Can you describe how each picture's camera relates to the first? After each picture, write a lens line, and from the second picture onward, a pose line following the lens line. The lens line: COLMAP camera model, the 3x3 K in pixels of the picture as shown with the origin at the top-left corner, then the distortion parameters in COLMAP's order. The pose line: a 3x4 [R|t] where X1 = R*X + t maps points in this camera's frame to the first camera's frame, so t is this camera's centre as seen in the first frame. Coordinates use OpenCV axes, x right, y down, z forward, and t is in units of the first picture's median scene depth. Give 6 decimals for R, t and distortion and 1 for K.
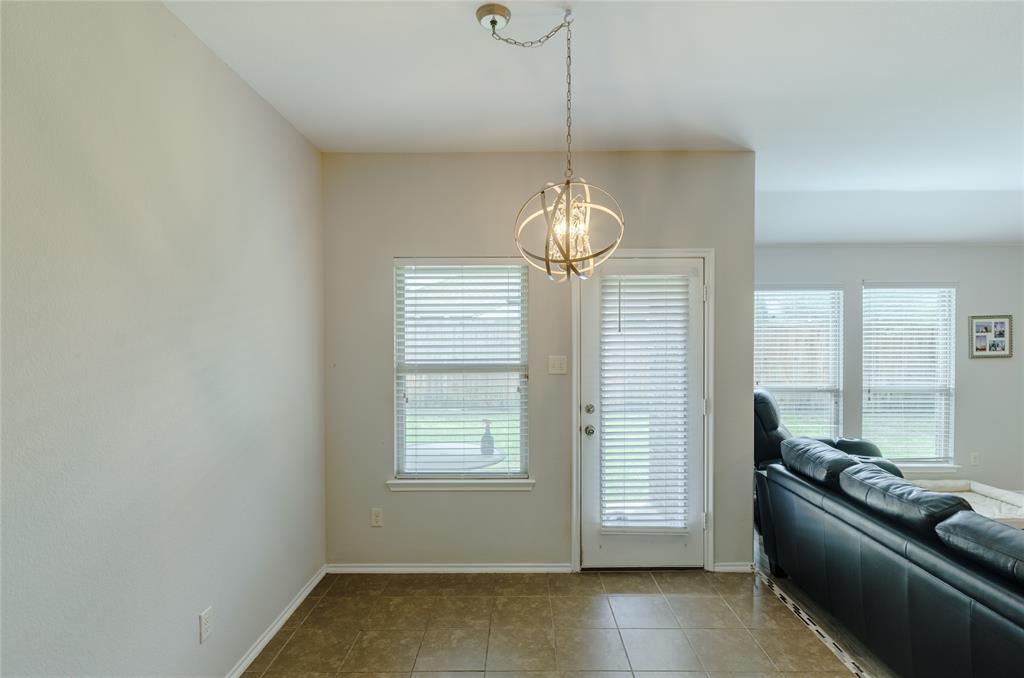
lens RADIAL K [[509.7, 0, 510.2], [0, 509.7, 346.8], [0, 0, 1]] dist [0.004298, -0.000667]
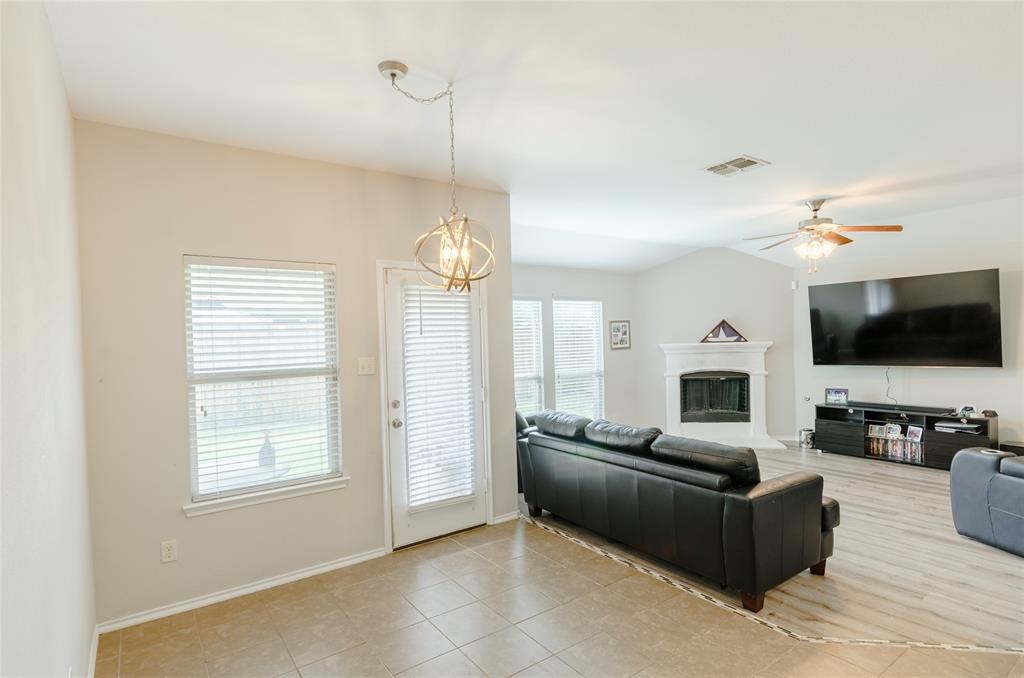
lens RADIAL K [[509.7, 0, 526.5], [0, 509.7, 346.8], [0, 0, 1]] dist [0.004298, -0.000667]
pose [[0.809397, -0.028482, 0.586570, -0.263439], [0.033170, 0.999446, 0.002760, 0.002791], [-0.586324, 0.017222, 0.809894, -0.071753]]
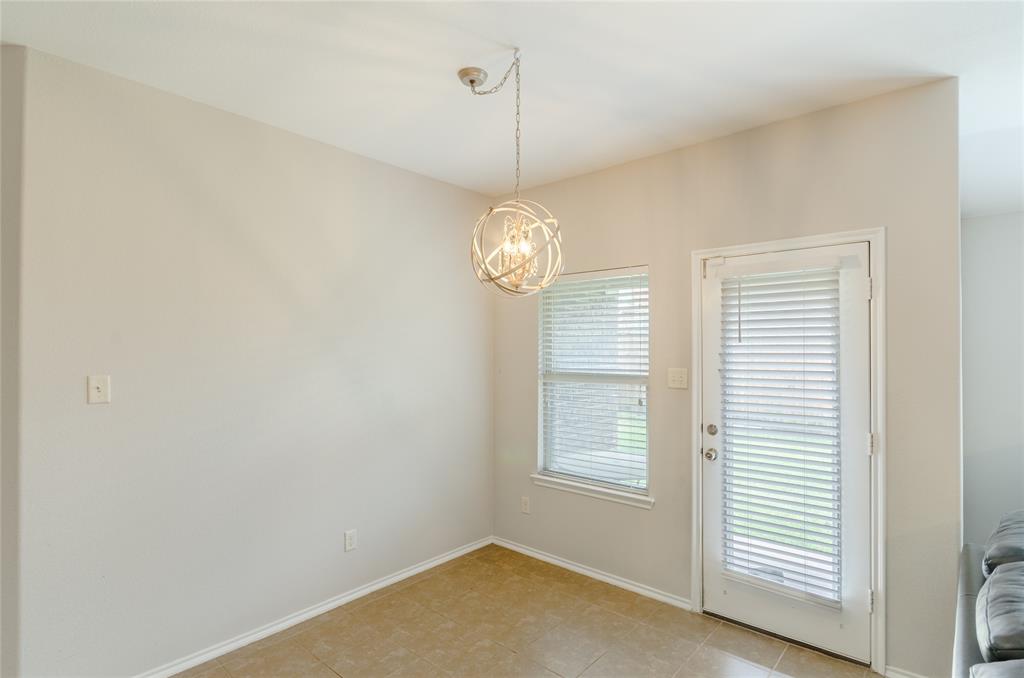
lens RADIAL K [[509.7, 0, 515.1], [0, 509.7, 343.3], [0, 0, 1]] dist [0.004298, -0.000667]
pose [[0.758026, -0.003666, -0.652215, 0.472688], [-0.012450, 0.999721, -0.020089, -0.005398], [0.652106, 0.023348, 0.757768, 0.109249]]
